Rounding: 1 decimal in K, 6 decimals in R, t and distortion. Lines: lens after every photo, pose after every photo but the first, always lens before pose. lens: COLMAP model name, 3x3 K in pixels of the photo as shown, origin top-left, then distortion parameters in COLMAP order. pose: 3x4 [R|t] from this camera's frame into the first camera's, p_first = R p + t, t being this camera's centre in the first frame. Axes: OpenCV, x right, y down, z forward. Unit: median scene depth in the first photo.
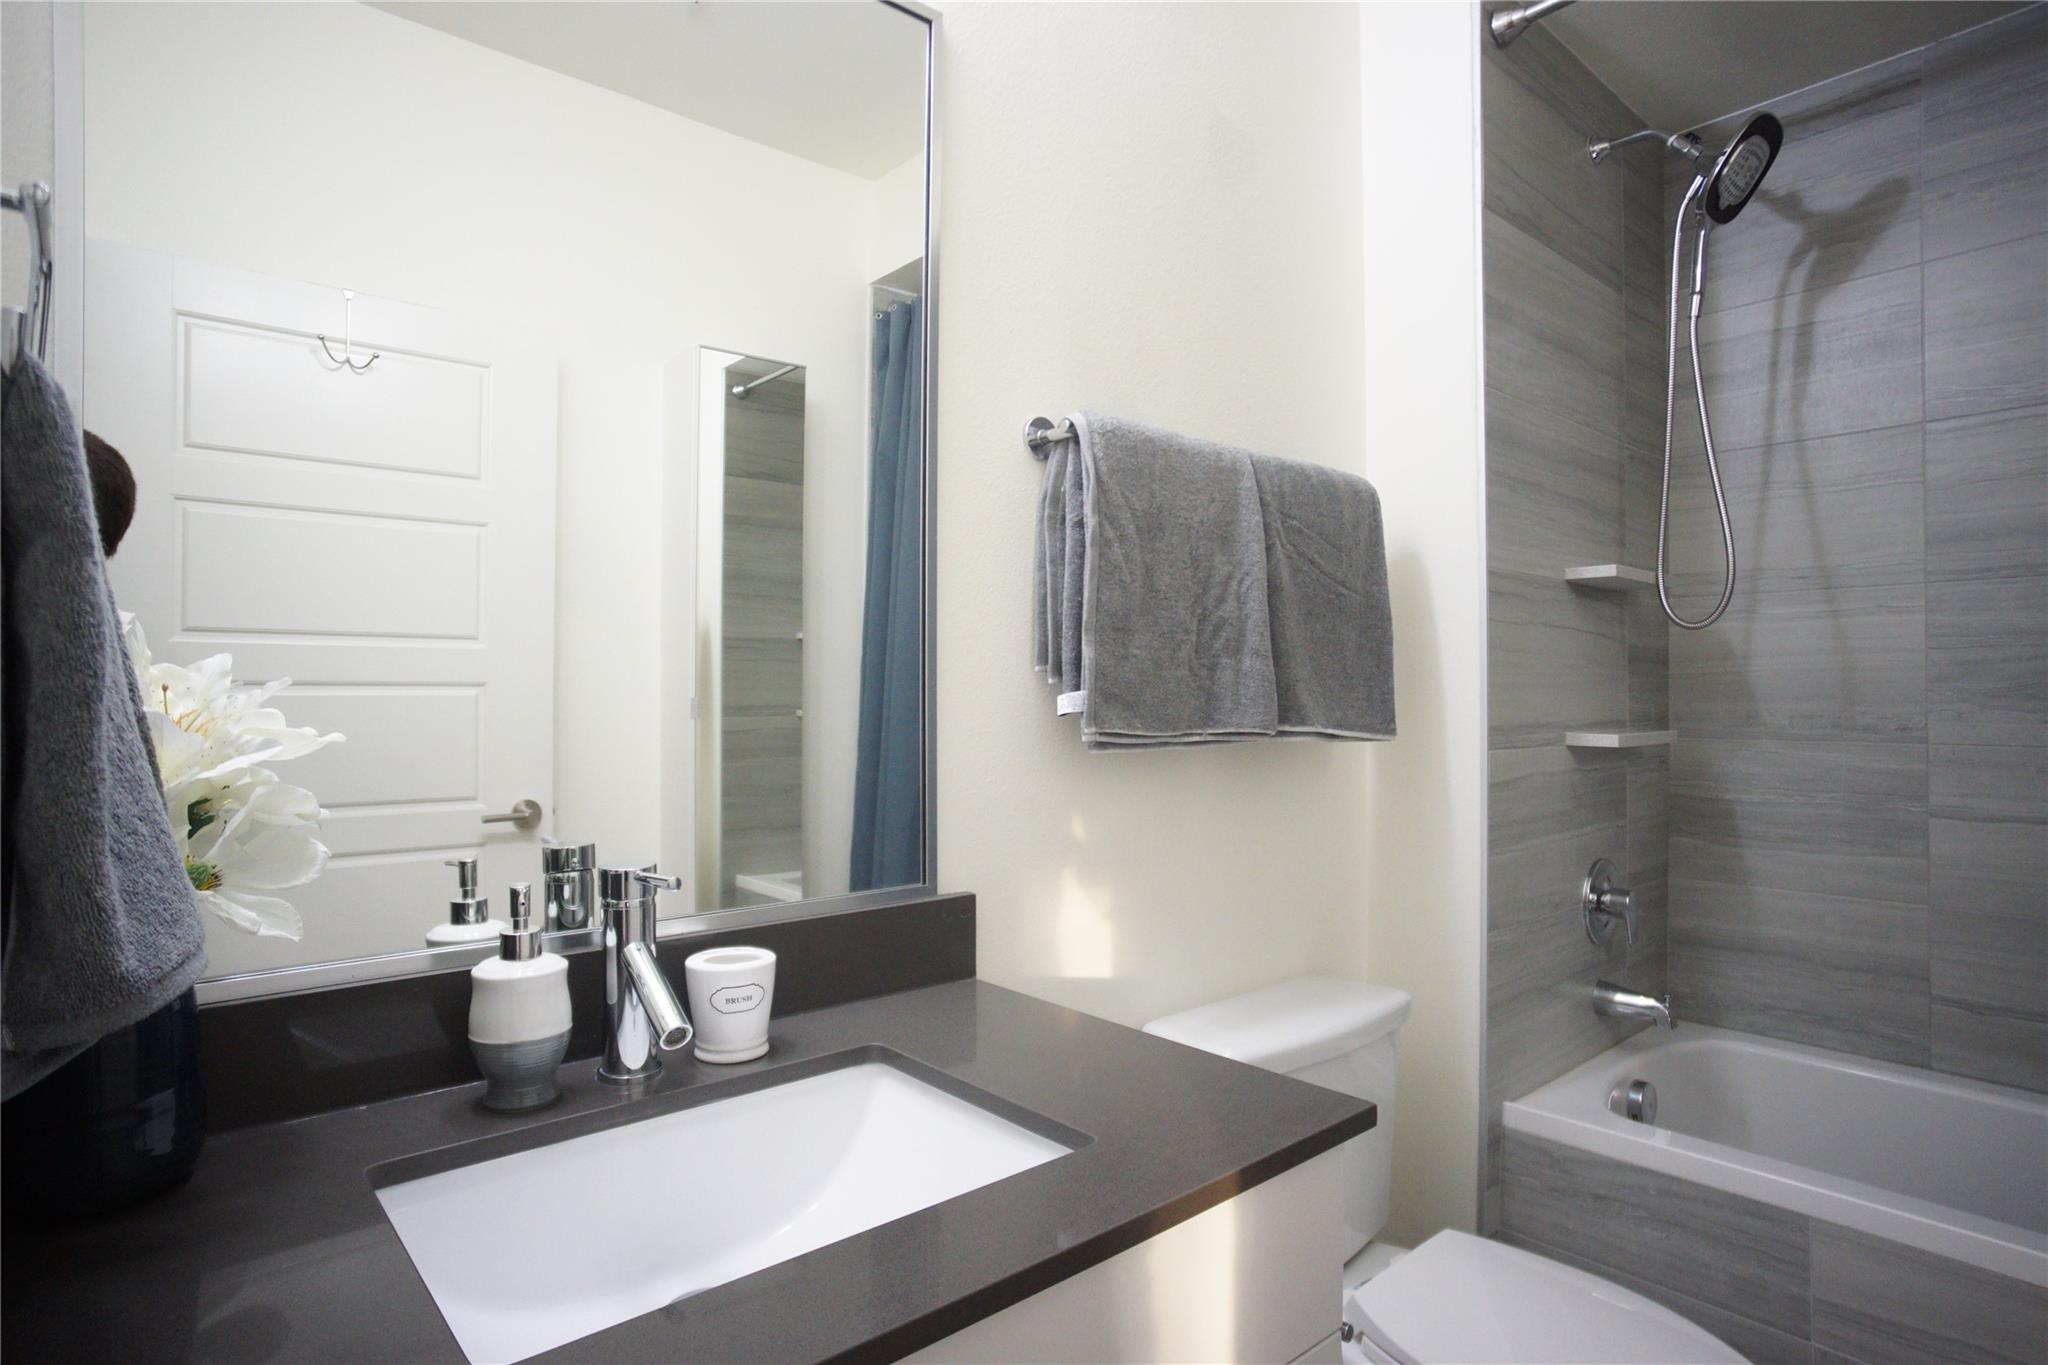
lens RADIAL K [[1073.3, 0, 1024.0], [0, 1073.3, 682.5], [0, 0, 1]] dist [-0.066329, 0.042805]
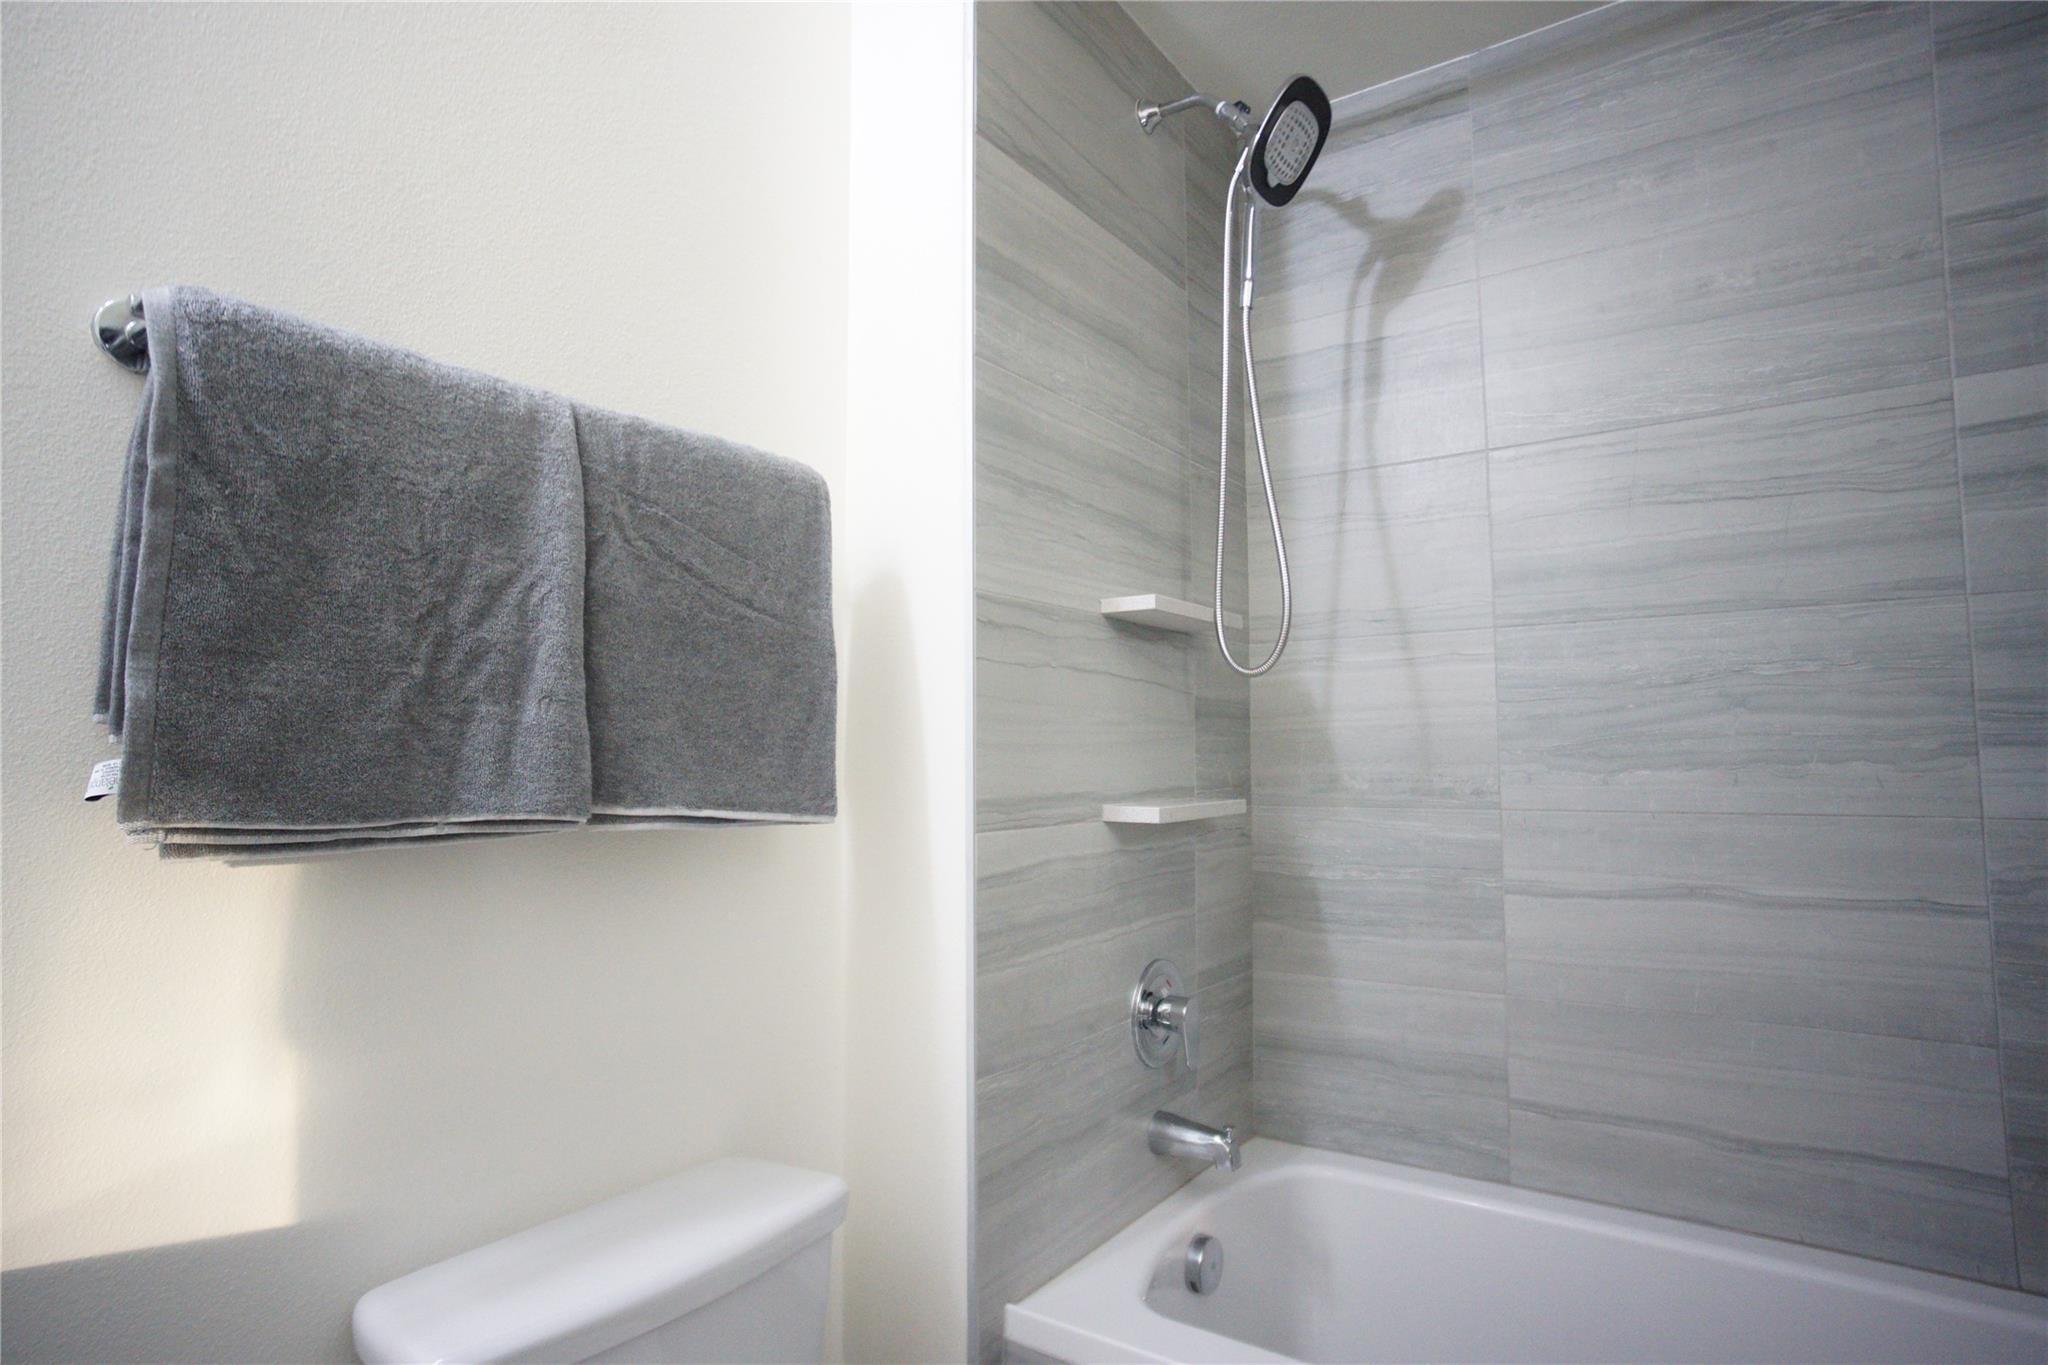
lens RADIAL K [[1073.3, 0, 1024.0], [0, 1073.3, 682.5], [0, 0, 1]] dist [-0.066329, 0.042805]
pose [[0.969736, 0.010679, 0.243921, 0.256177], [0.003347, 0.998368, -0.057016, 0.001227], [-0.244132, 0.056107, 0.968118, 0.228268]]
